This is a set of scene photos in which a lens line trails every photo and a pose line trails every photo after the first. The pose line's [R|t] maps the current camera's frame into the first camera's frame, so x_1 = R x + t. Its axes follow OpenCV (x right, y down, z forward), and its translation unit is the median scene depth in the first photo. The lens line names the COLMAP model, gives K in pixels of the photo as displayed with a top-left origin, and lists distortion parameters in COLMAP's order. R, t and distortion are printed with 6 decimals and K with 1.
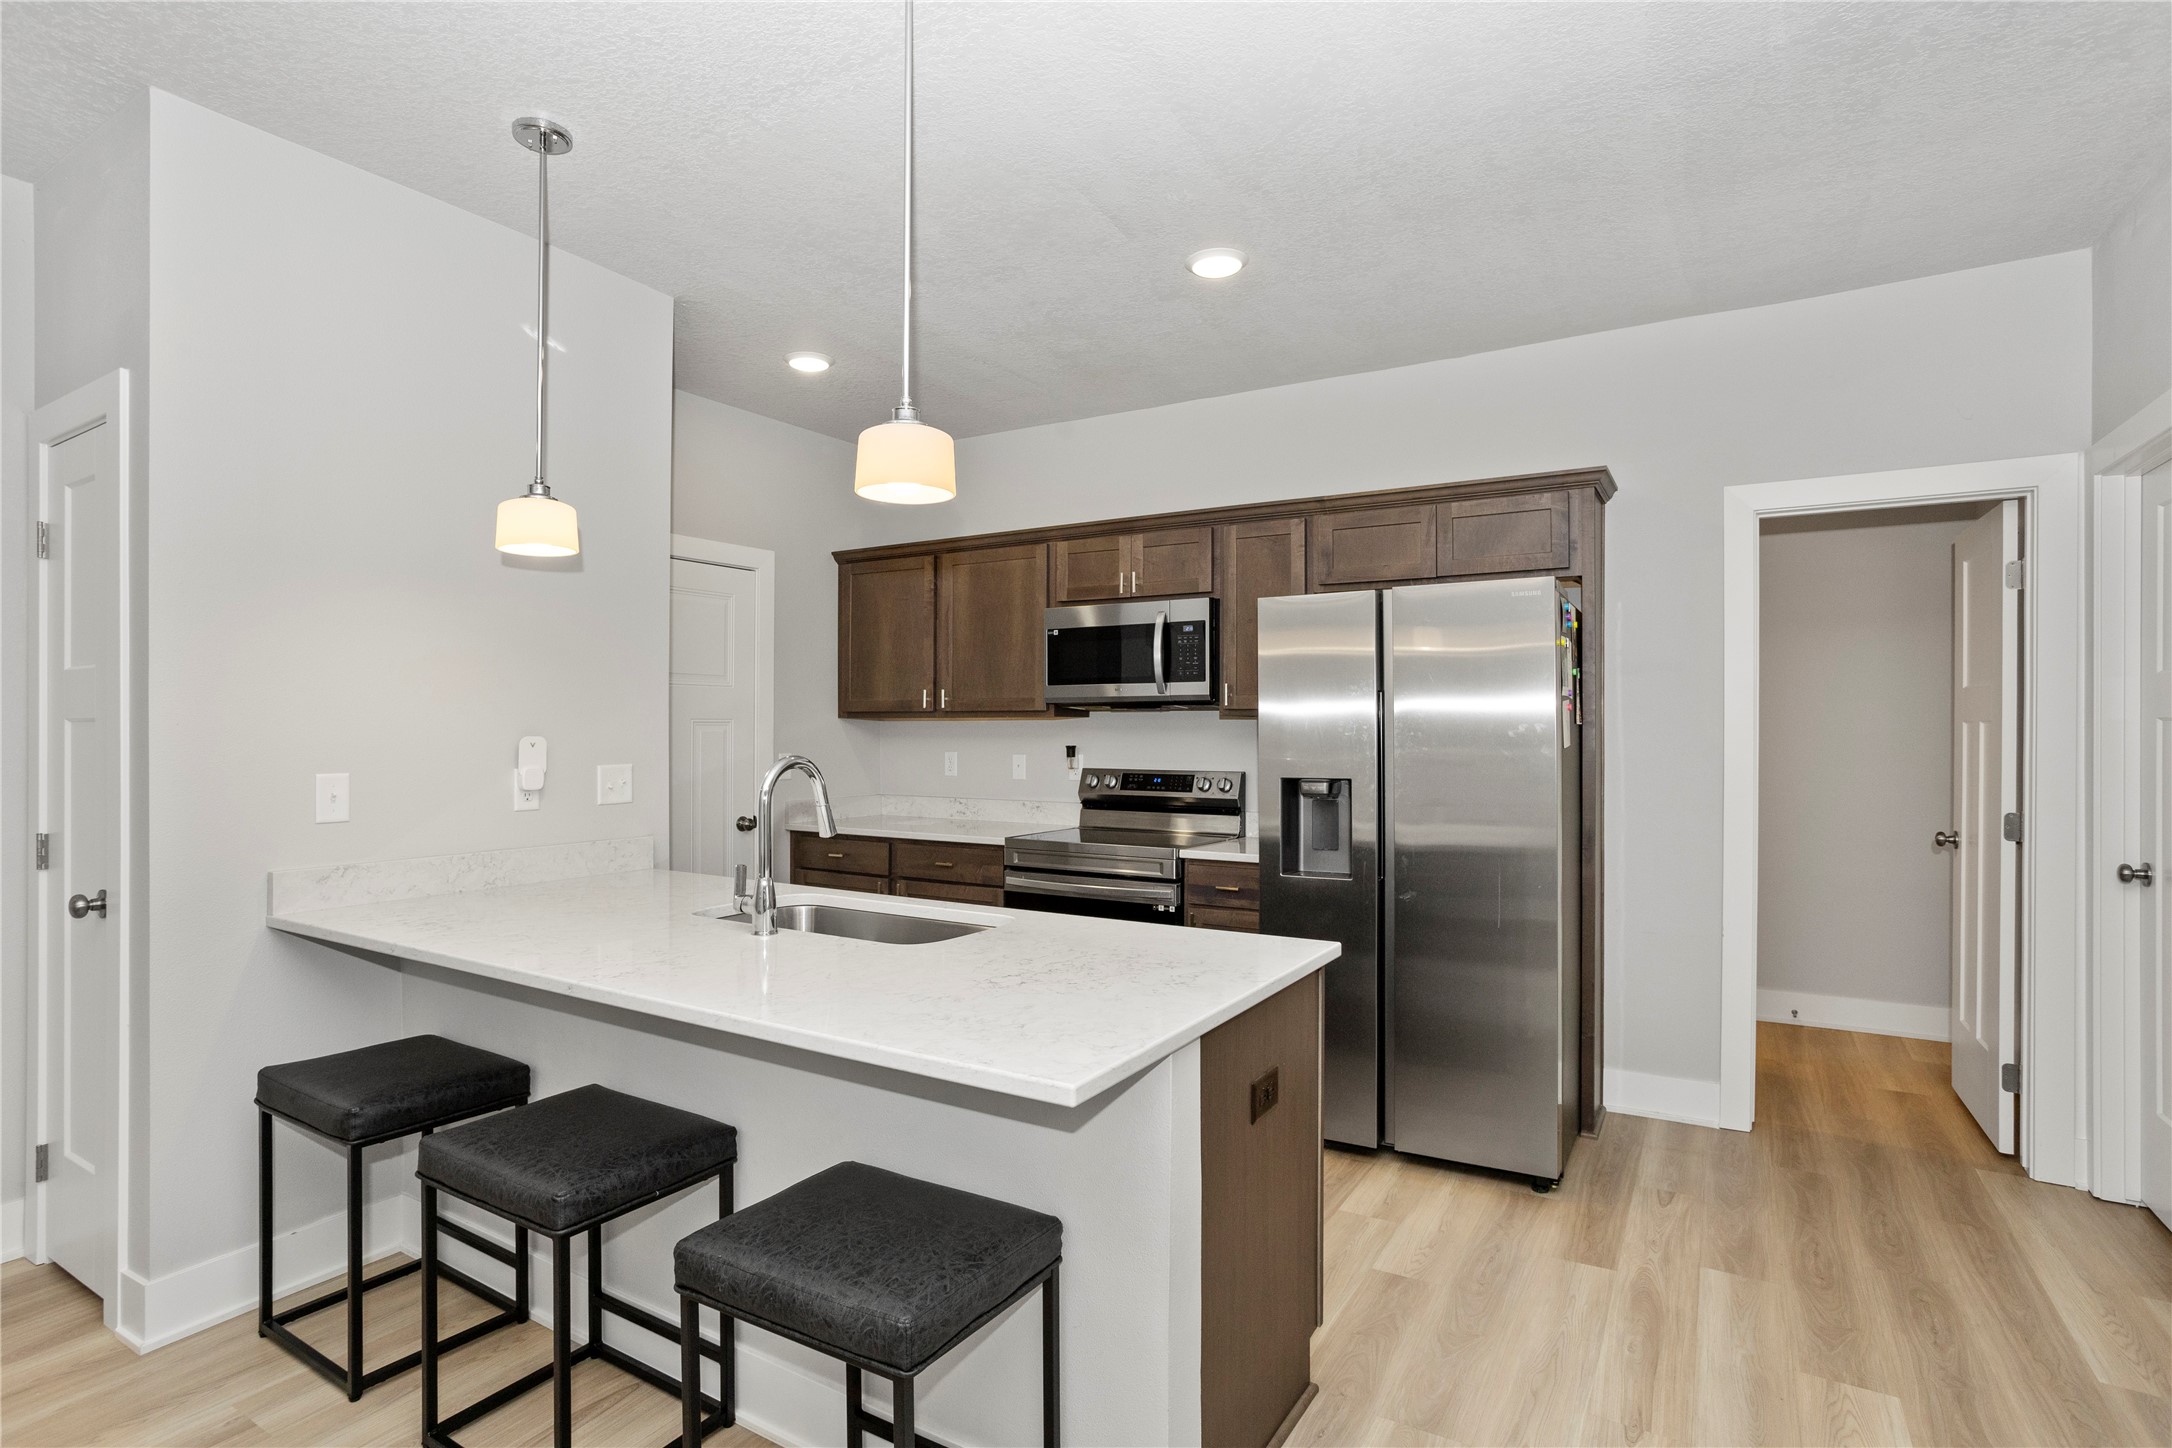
lens RADIAL K [[1092.3, 0, 1096.2], [0, 1092.3, 721.8], [0, 0, 1]] dist [-0.049418, 0.028057]
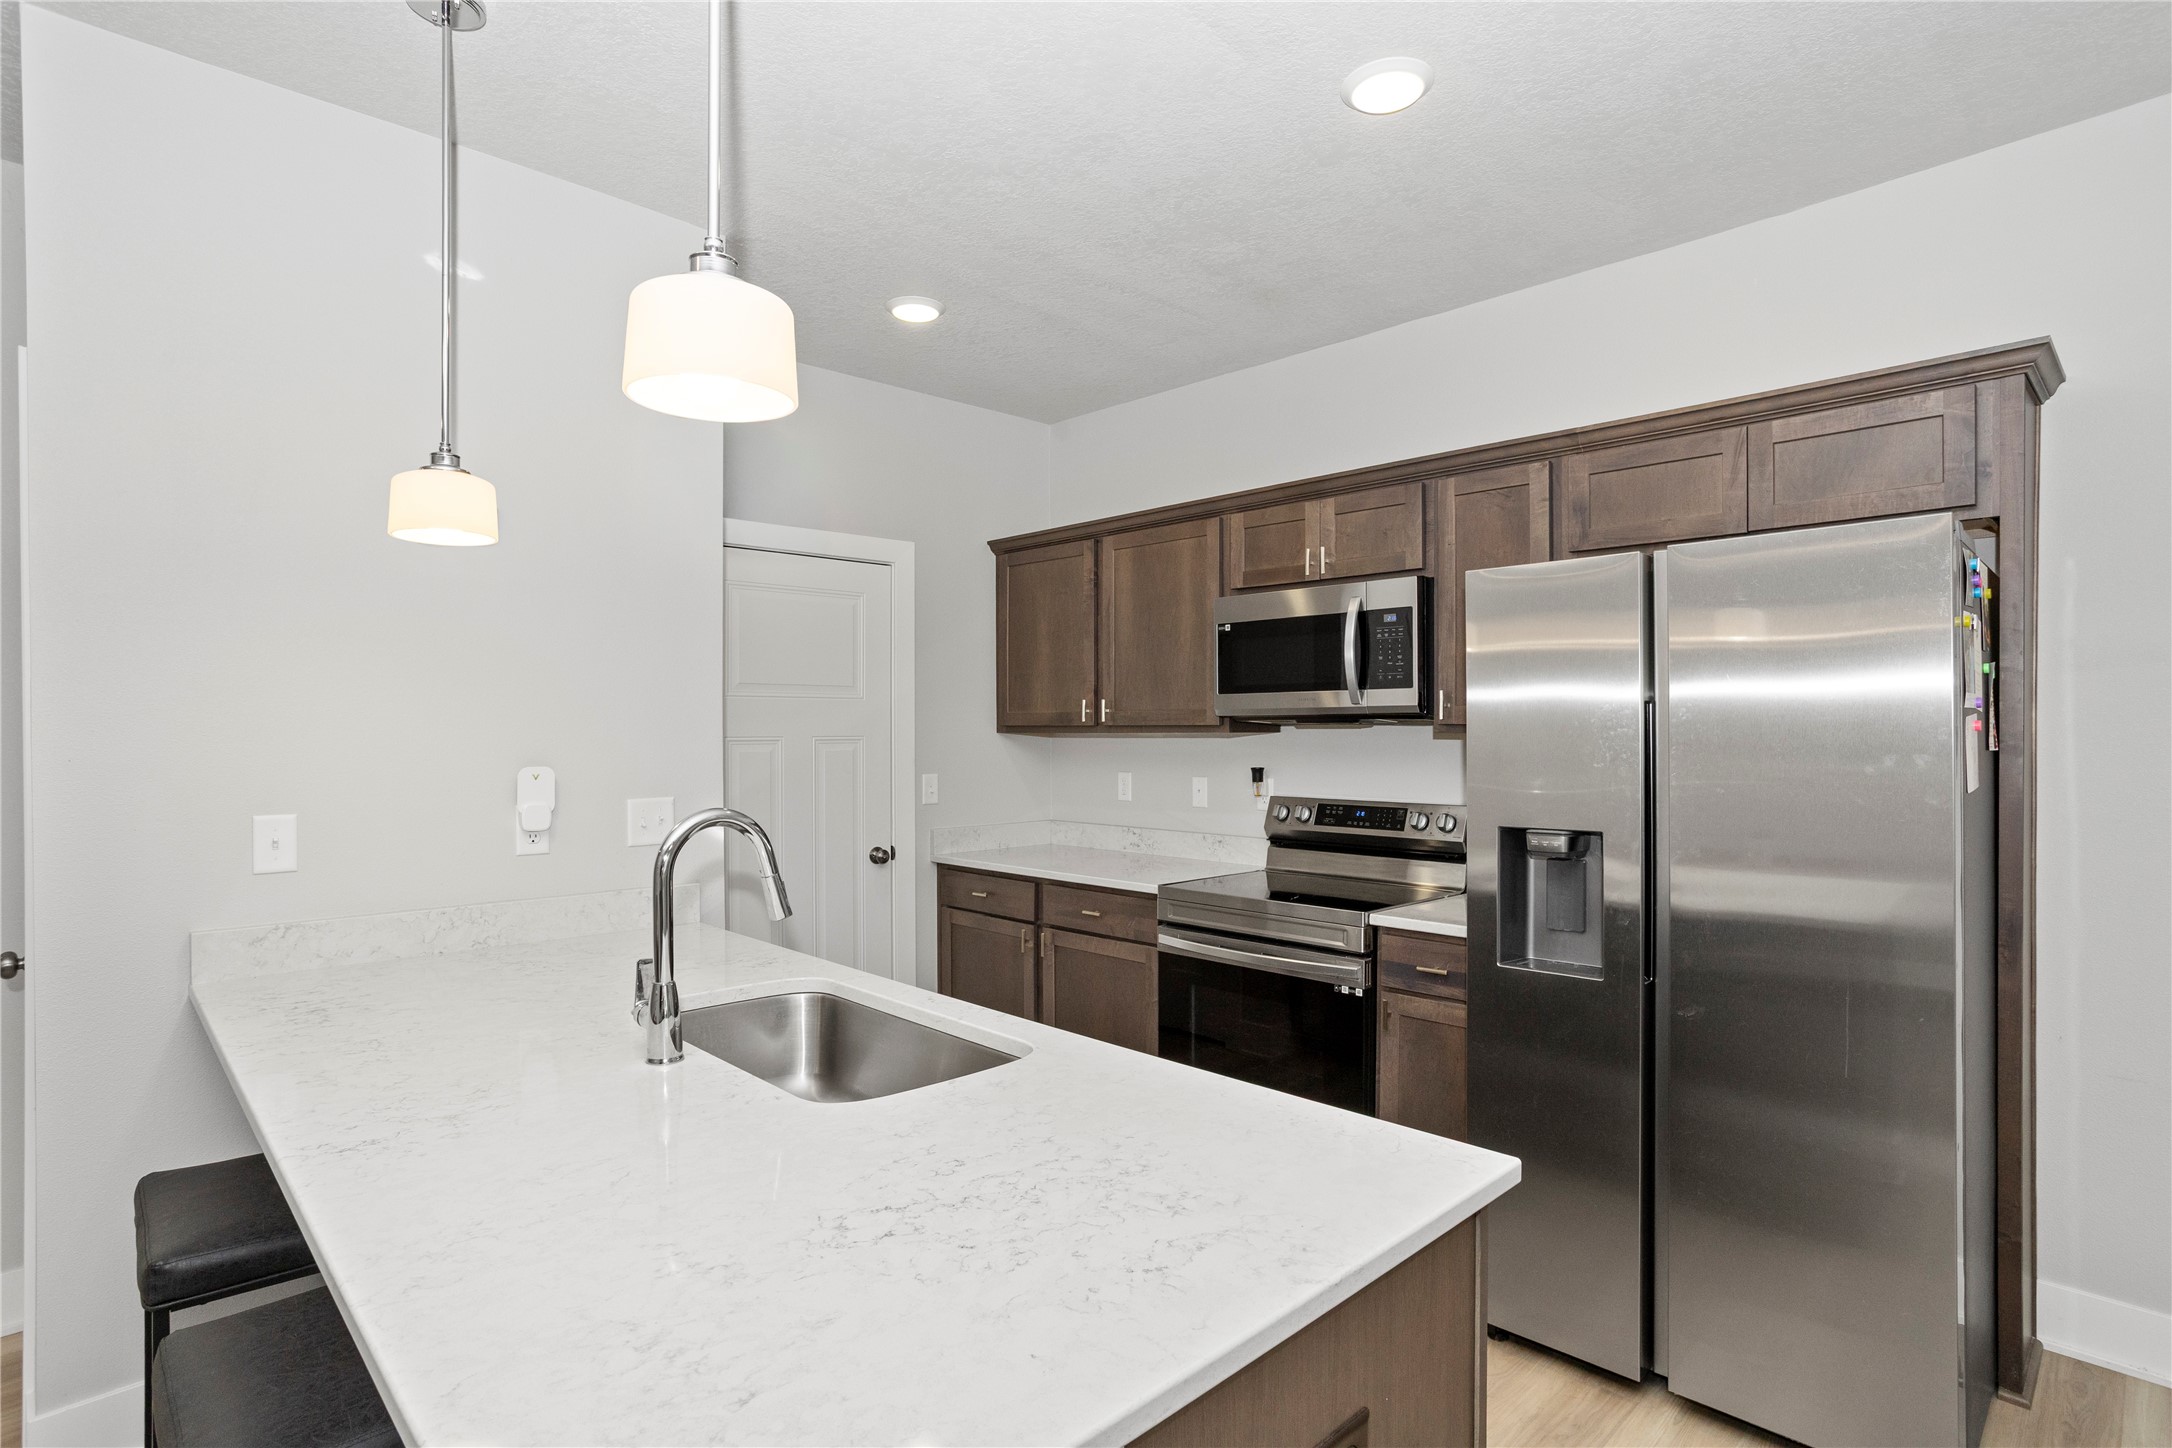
lens RADIAL K [[1102.1, 0, 1104.5], [0, 1102.1, 733.8], [0, 0, 1]] dist [-0.046645, 0.028546]
pose [[0.967280, -0.001553, -0.253707, 0.095656], [0.004108, 0.999946, 0.009542, -0.014773], [0.253679, -0.010272, 0.967234, 0.236904]]
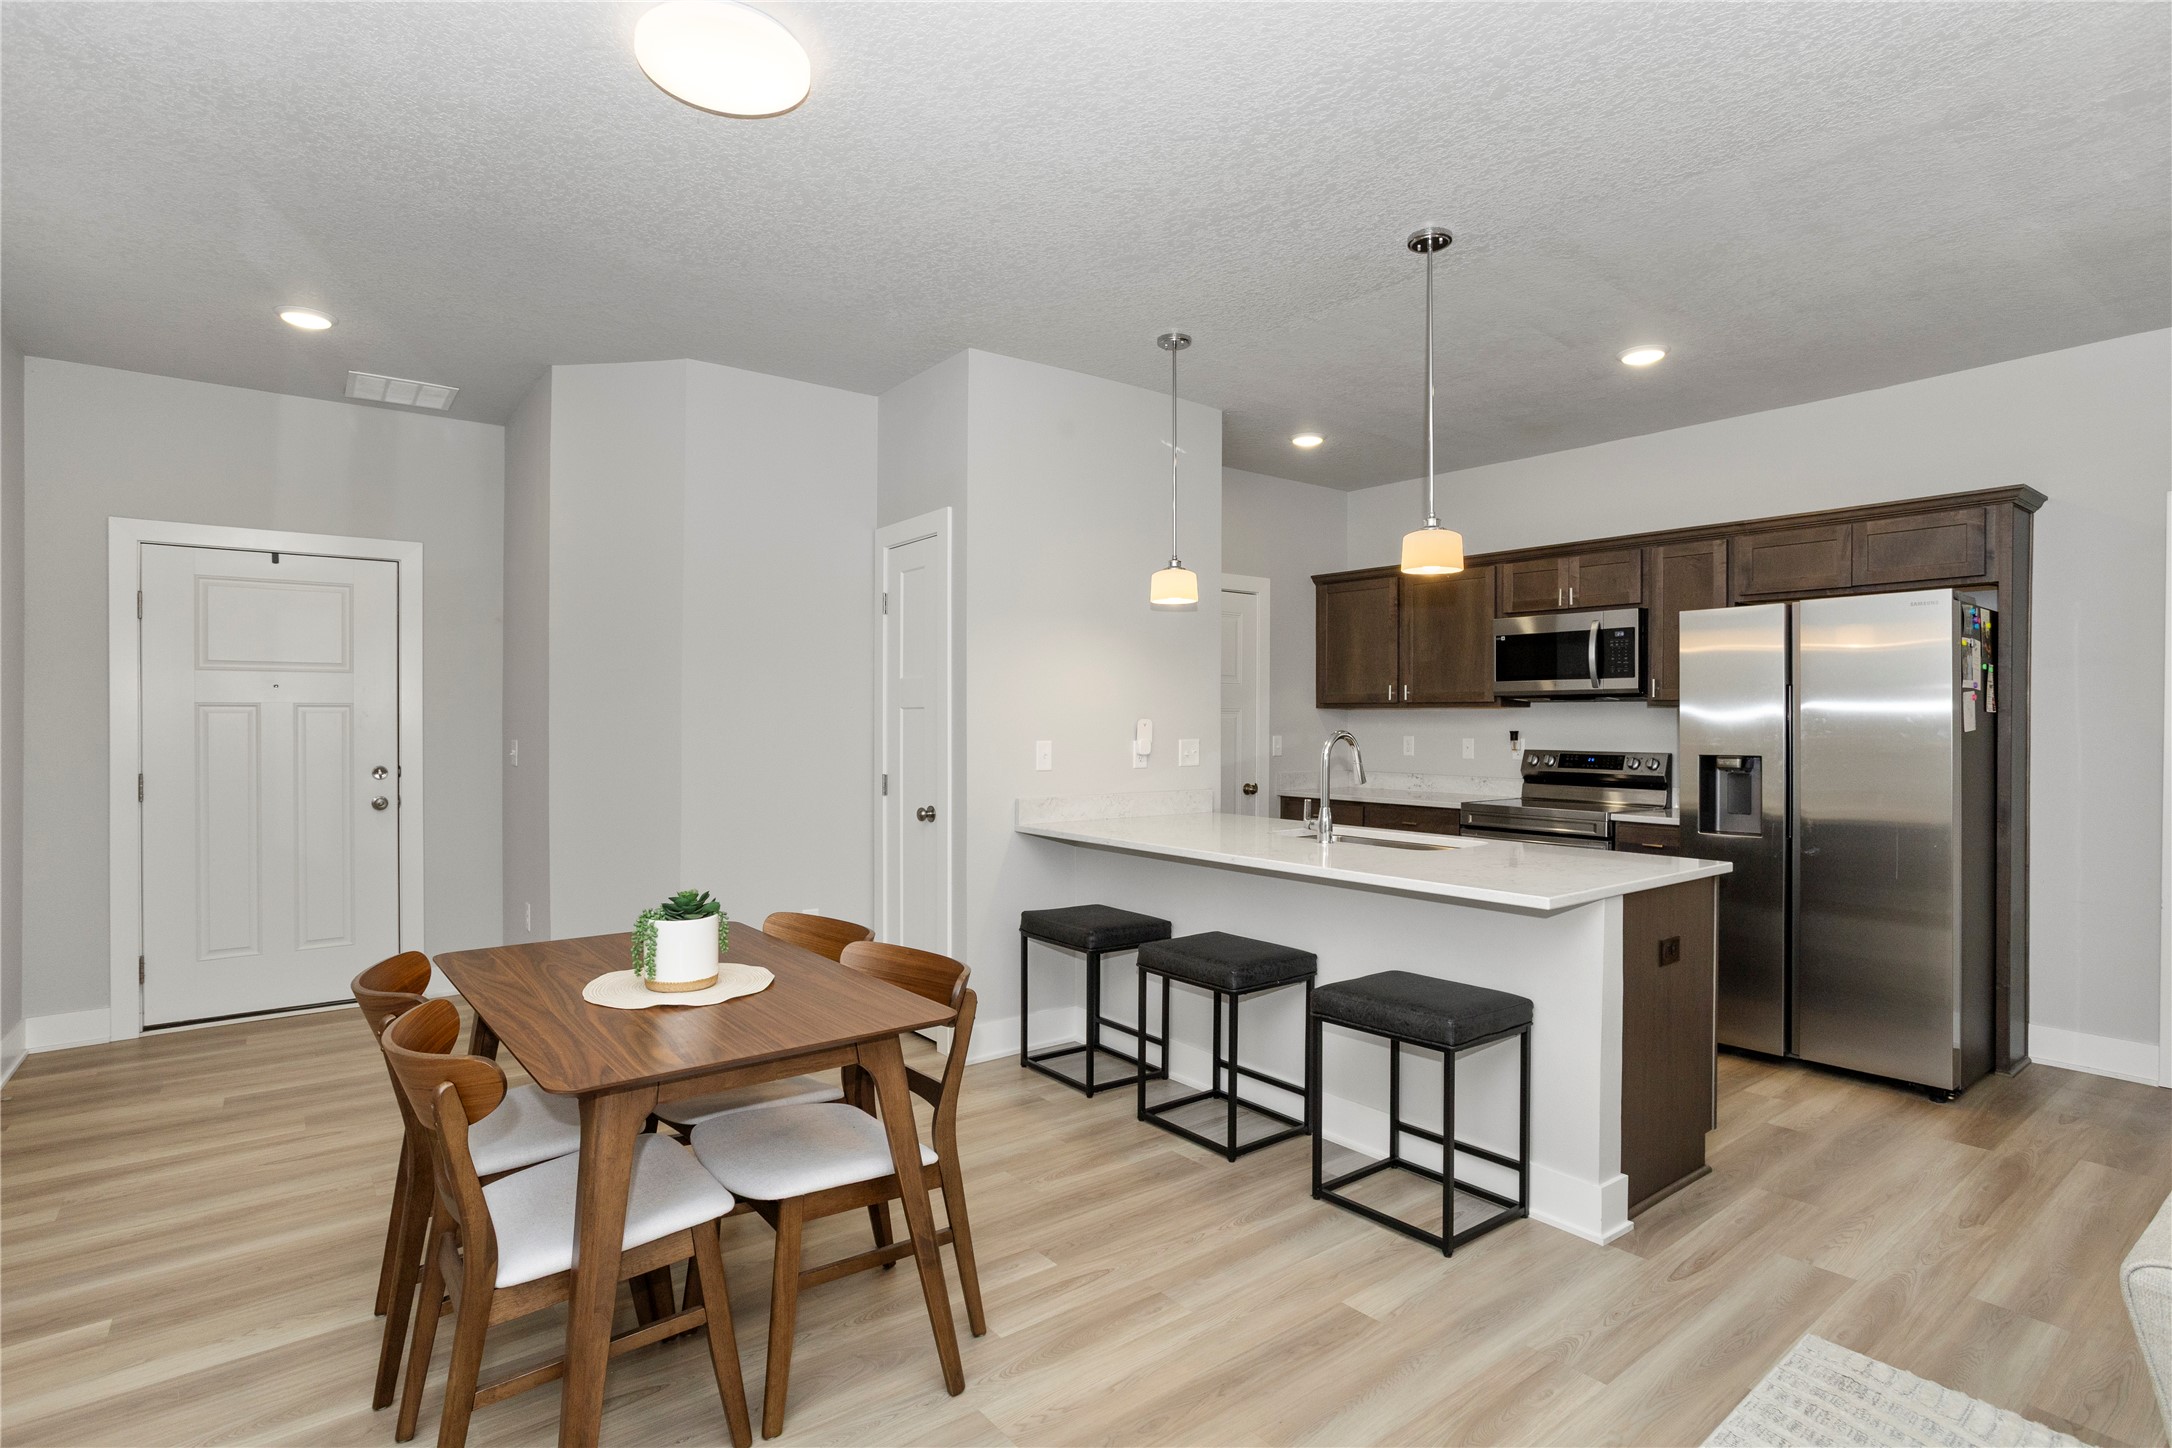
lens RADIAL K [[1092.3, 0, 1096.2], [0, 1092.3, 721.8], [0, 0, 1]] dist [-0.049418, 0.028057]
pose [[0.932441, 0.003763, -0.361302, -0.026416], [-0.001448, 0.999977, 0.006678, 0.005645], [0.361319, -0.005704, 0.932425, -0.369115]]
